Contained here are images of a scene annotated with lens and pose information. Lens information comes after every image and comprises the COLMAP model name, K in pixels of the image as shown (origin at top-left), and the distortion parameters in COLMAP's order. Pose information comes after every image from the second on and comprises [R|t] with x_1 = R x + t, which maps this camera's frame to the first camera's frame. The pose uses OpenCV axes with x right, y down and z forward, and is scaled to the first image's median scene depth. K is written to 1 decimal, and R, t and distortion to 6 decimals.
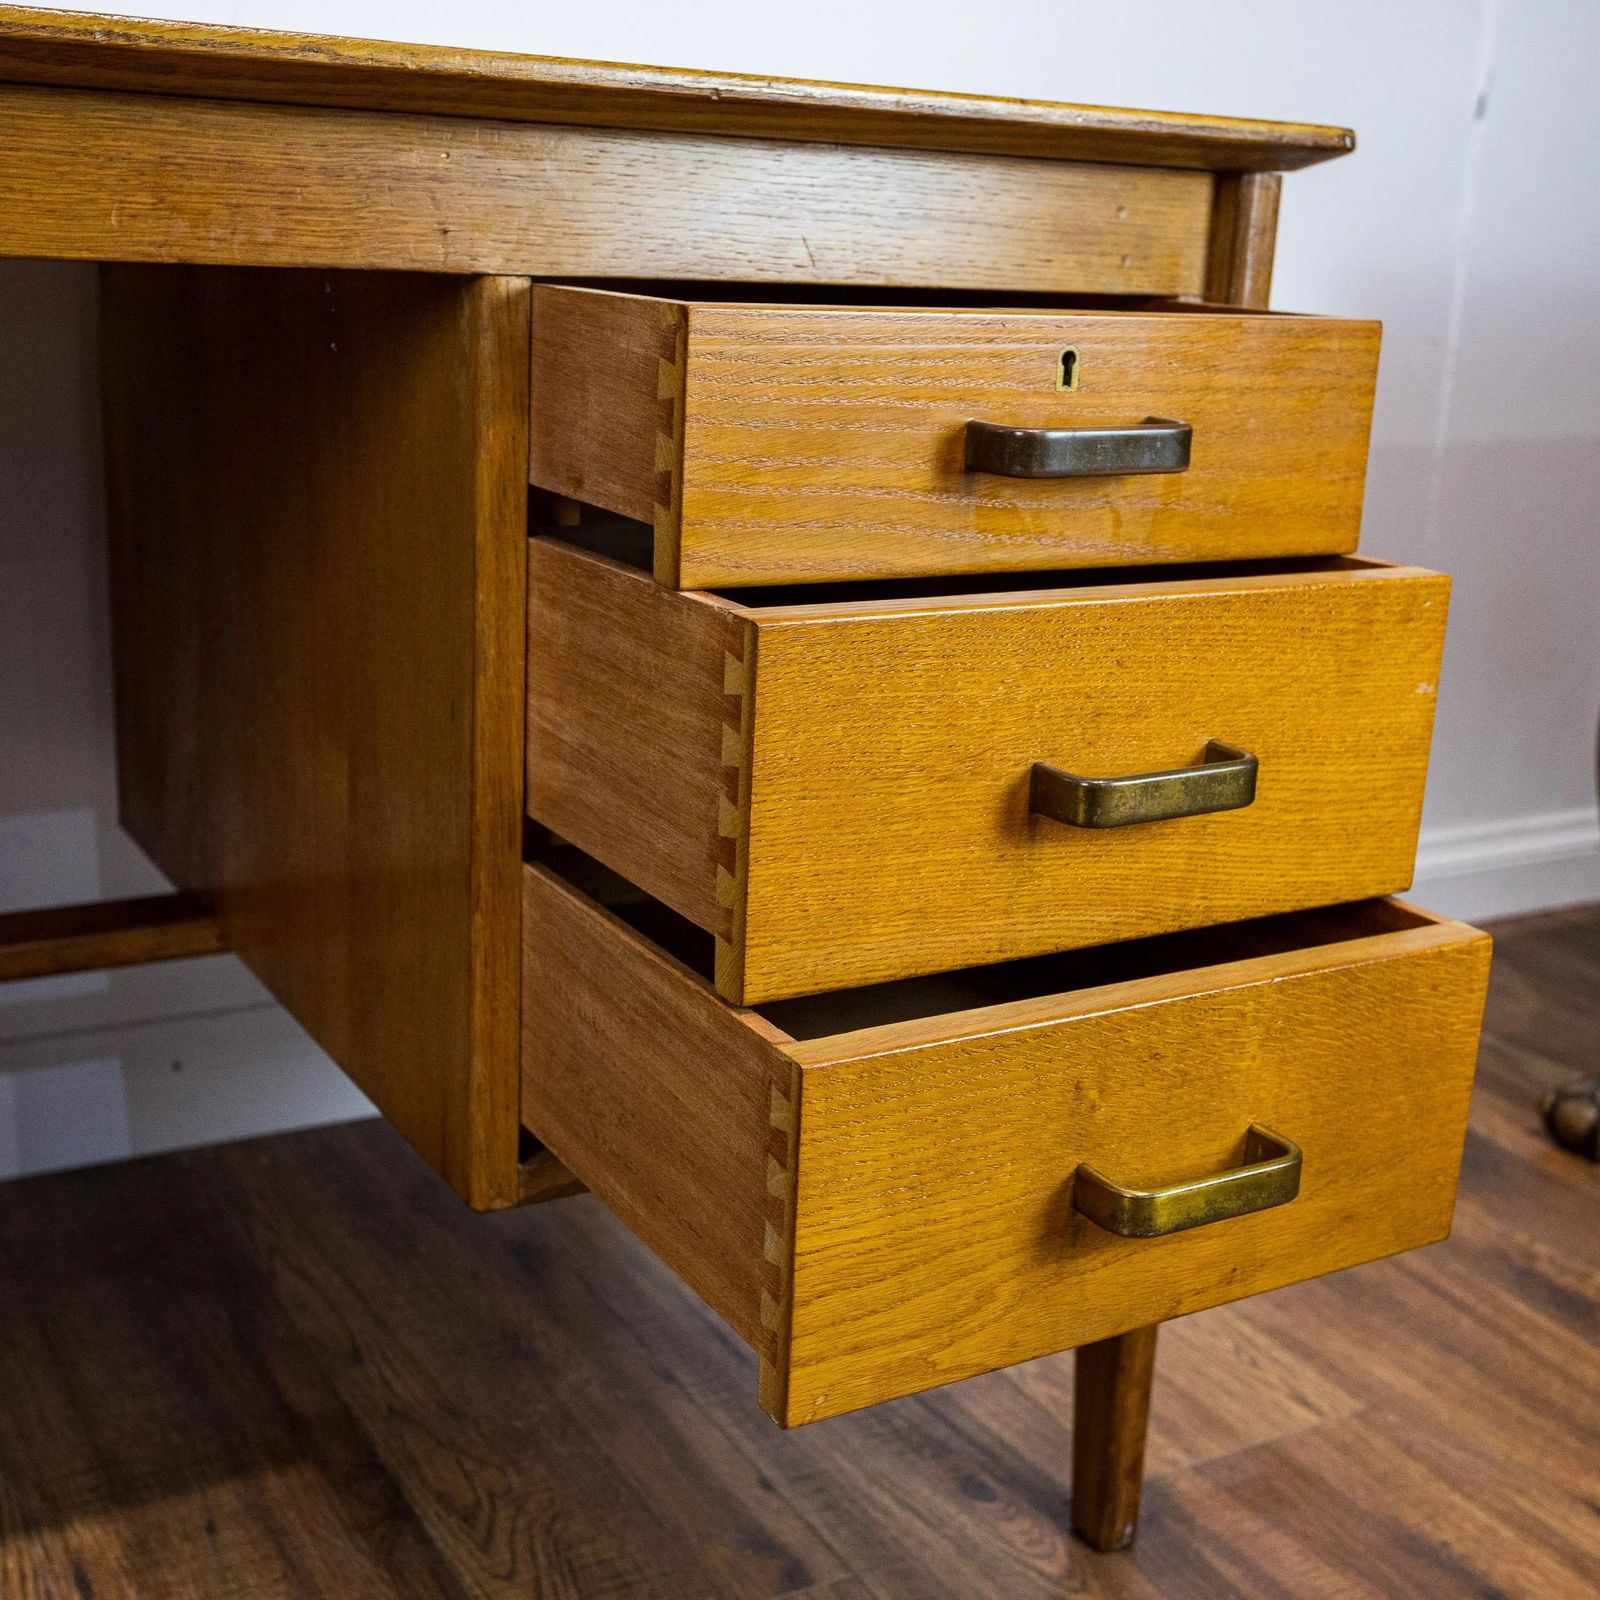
lens RADIAL K [[2083.3, 0, 800.0], [0, 2083.3, 800.0], [0, 0, 1]] dist [-0.009957, 0.027795]
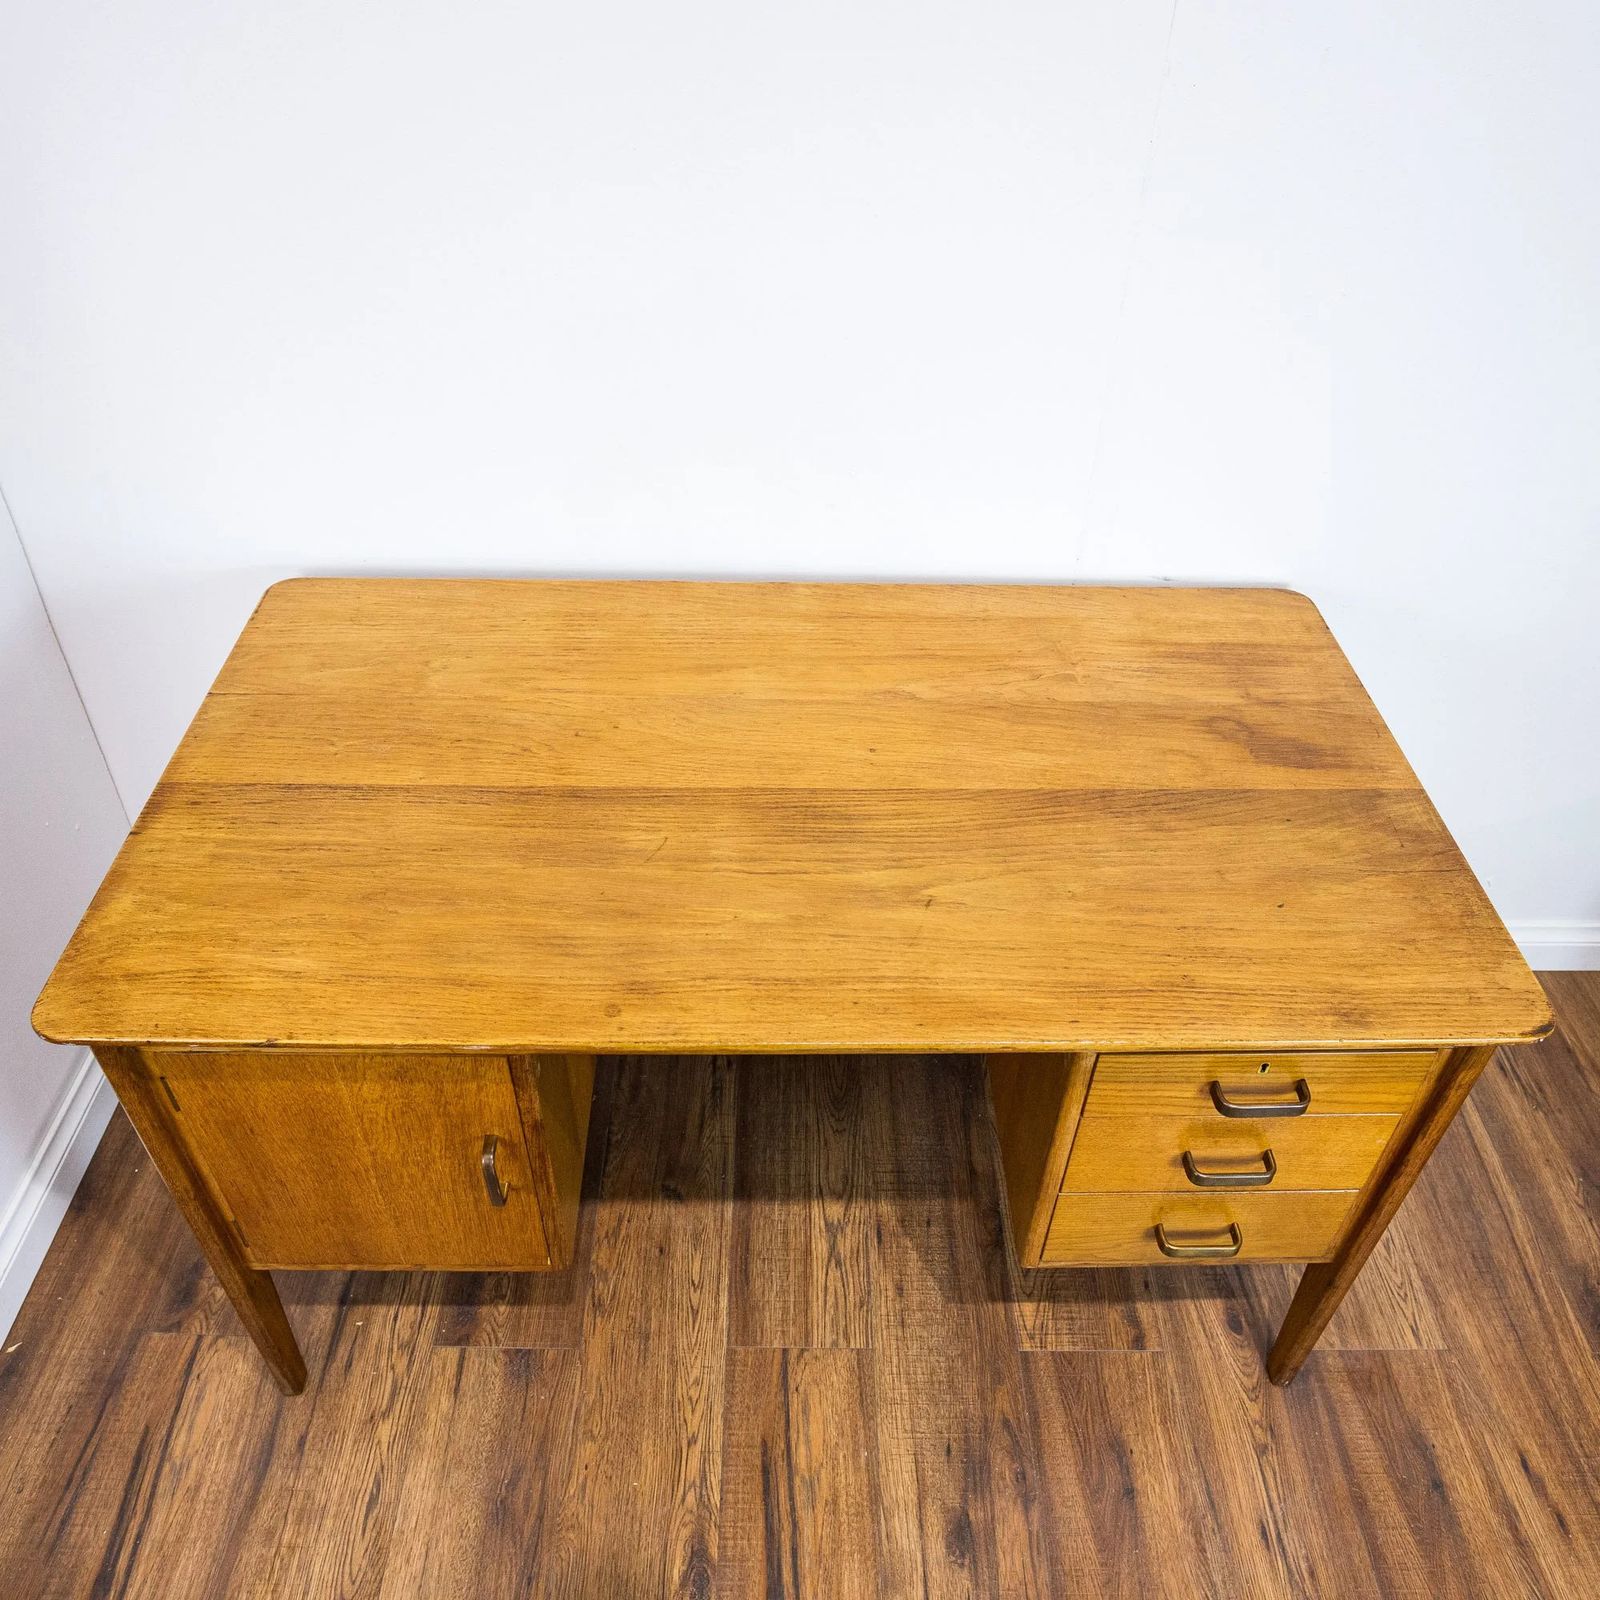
lens RADIAL K [[1281.6, 0, 800.0], [0, 1281.6, 800.0], [0, 0, 1]] dist [-0.051829, 0.034423]
pose [[0.868201, 0.300041, -0.395224, 0.049206], [-0.110053, 0.893076, 0.436237, -0.806940], [0.483854, -0.335246, 0.808390, -0.191135]]
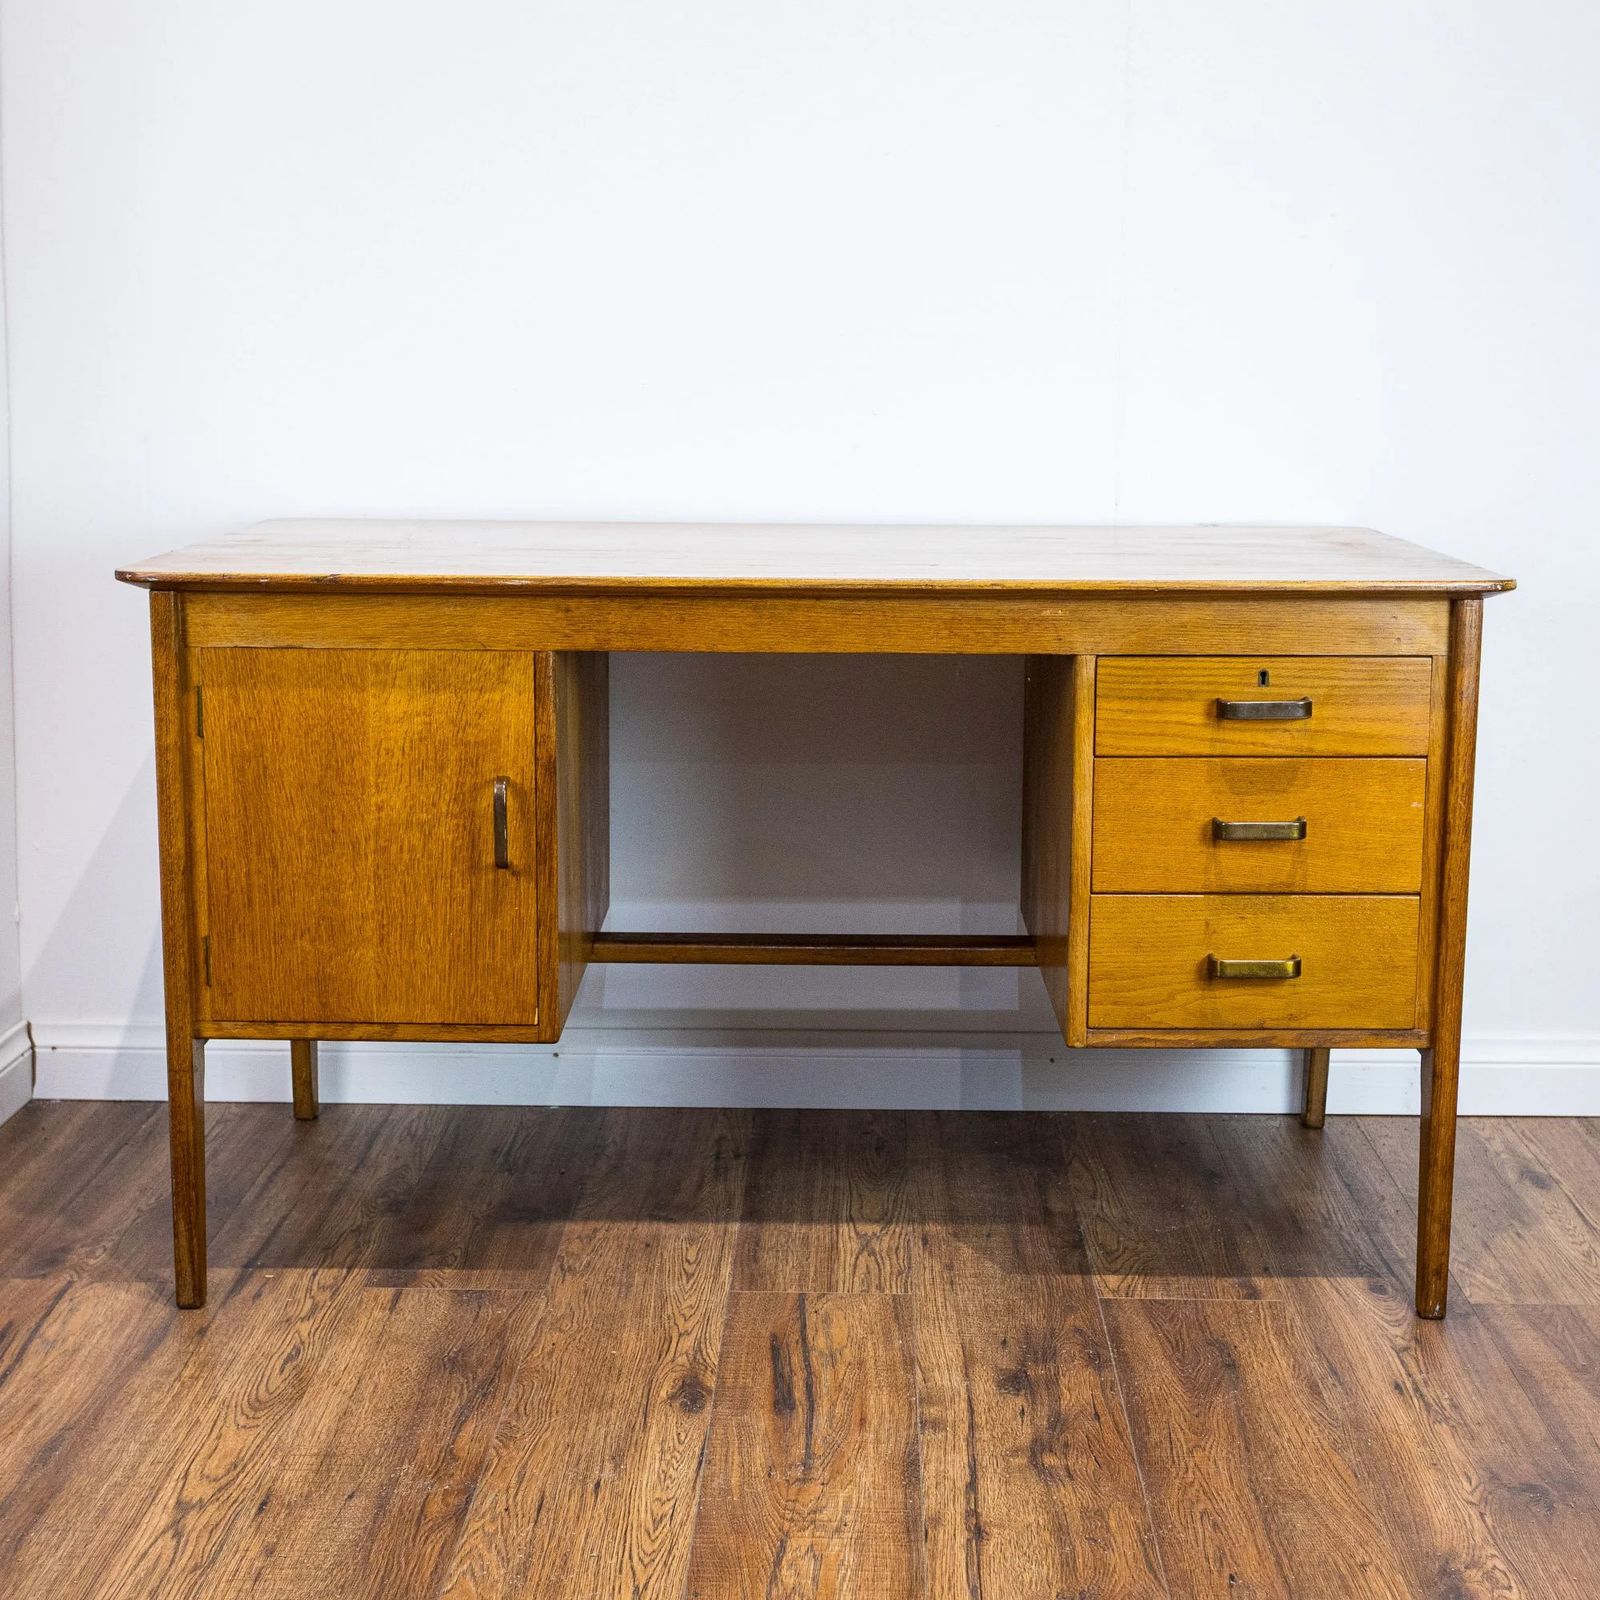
lens RADIAL K [[2615.3, 0, 800.0], [0, 2615.3, 800.0], [0, 0, 1]] dist [-0.002995, 0.055768]
pose [[0.853753, 0.045350, -0.518700, 0.875244], [-0.102377, 0.991374, -0.081831, 0.157099], [0.510514, 0.122966, 0.851031, -1.336612]]
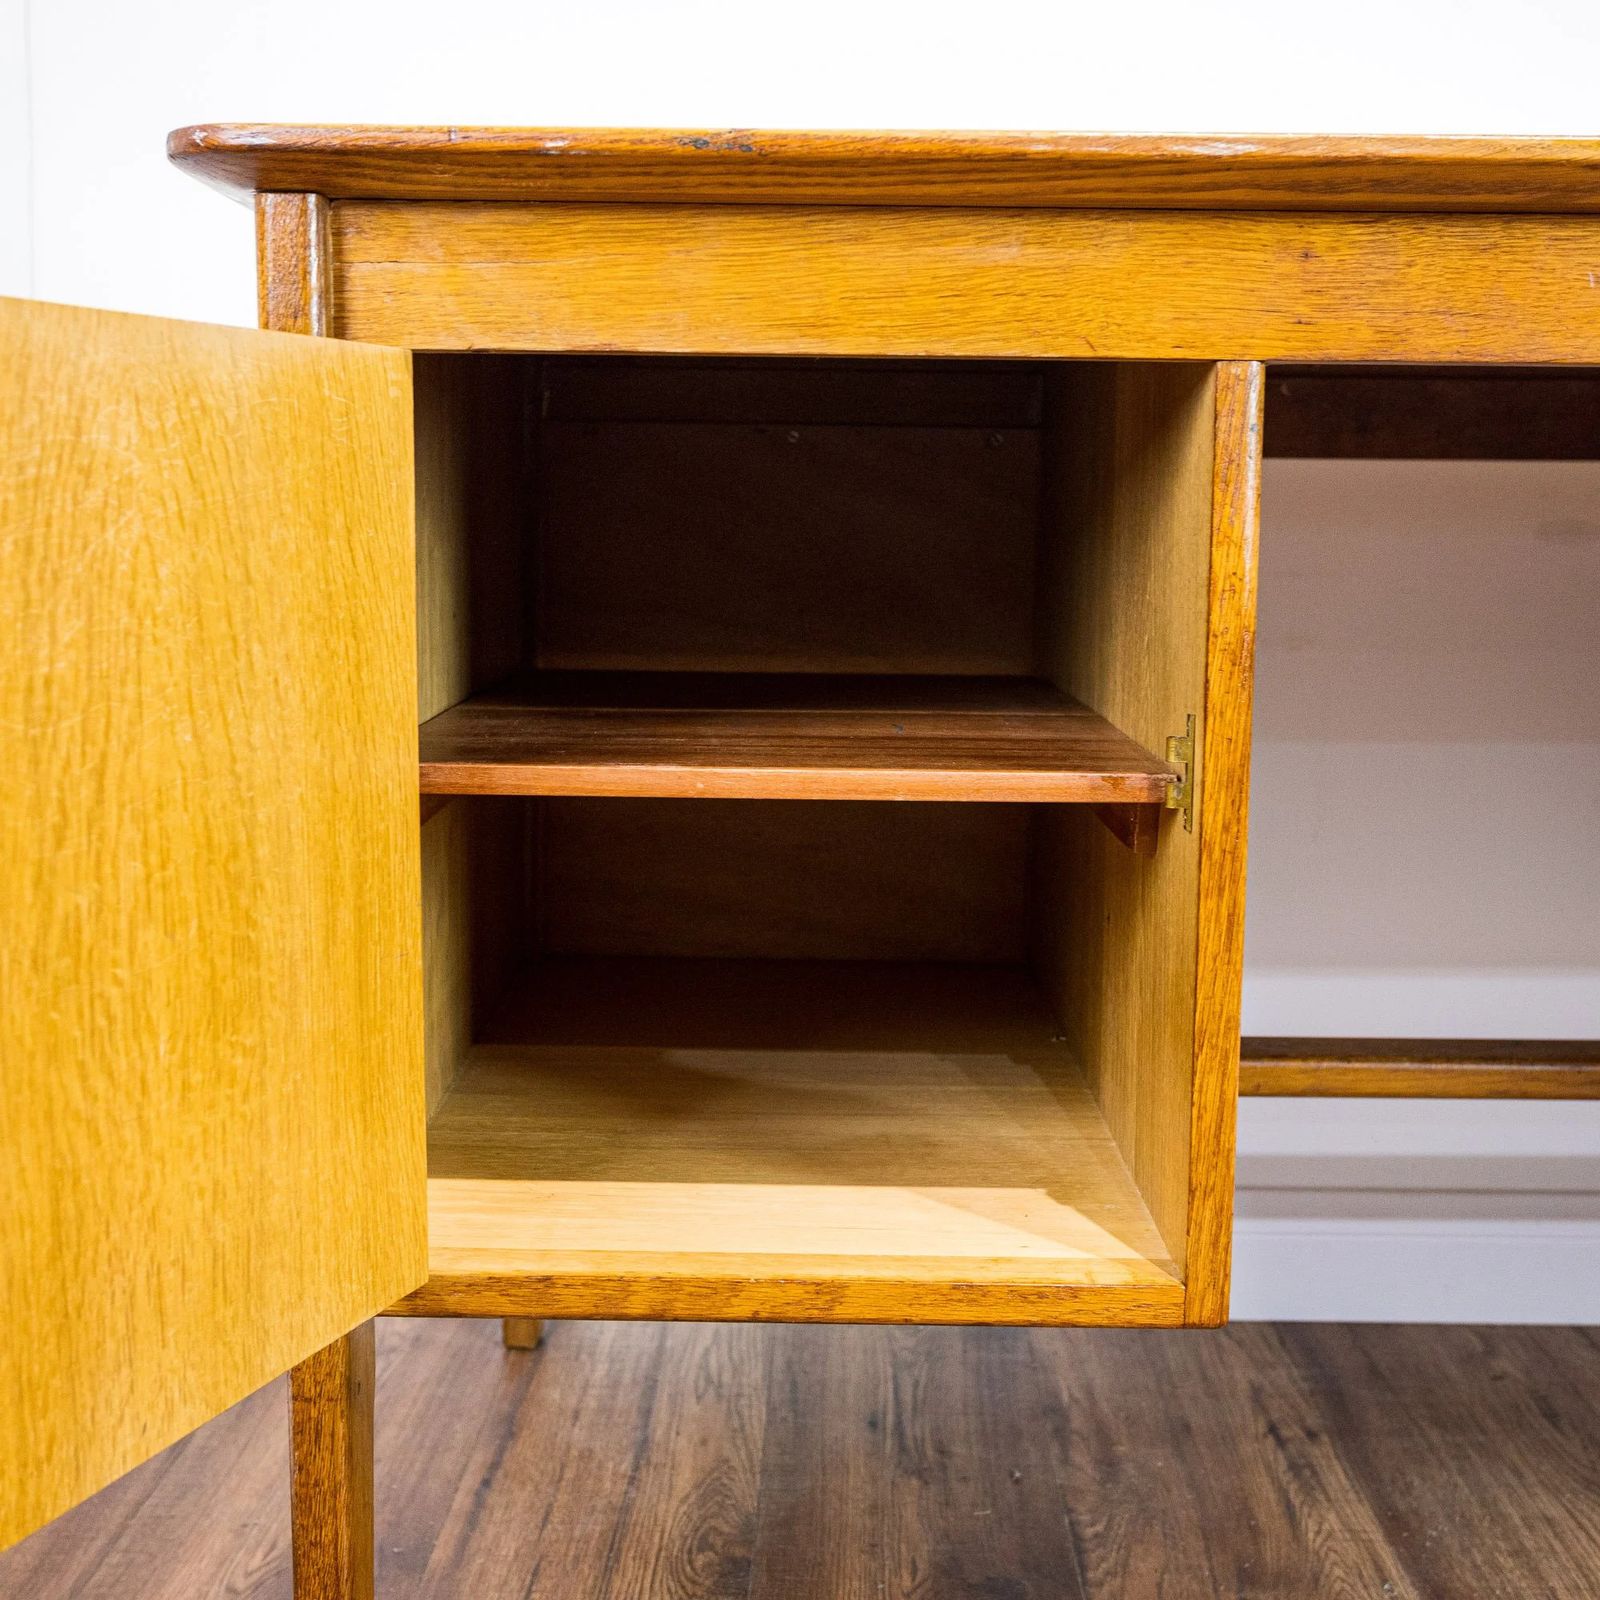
lens RADIAL K [[2083.3, 0, 800.0], [0, 2083.3, 800.0], [0, 0, 1]] dist [-0.009957, 0.027795]
pose [[0.855052, 0.026492, -0.517865, -0.257324], [-0.103173, 0.987418, -0.119838, 0.118858], [0.508174, 0.155897, 0.847027, -0.193446]]
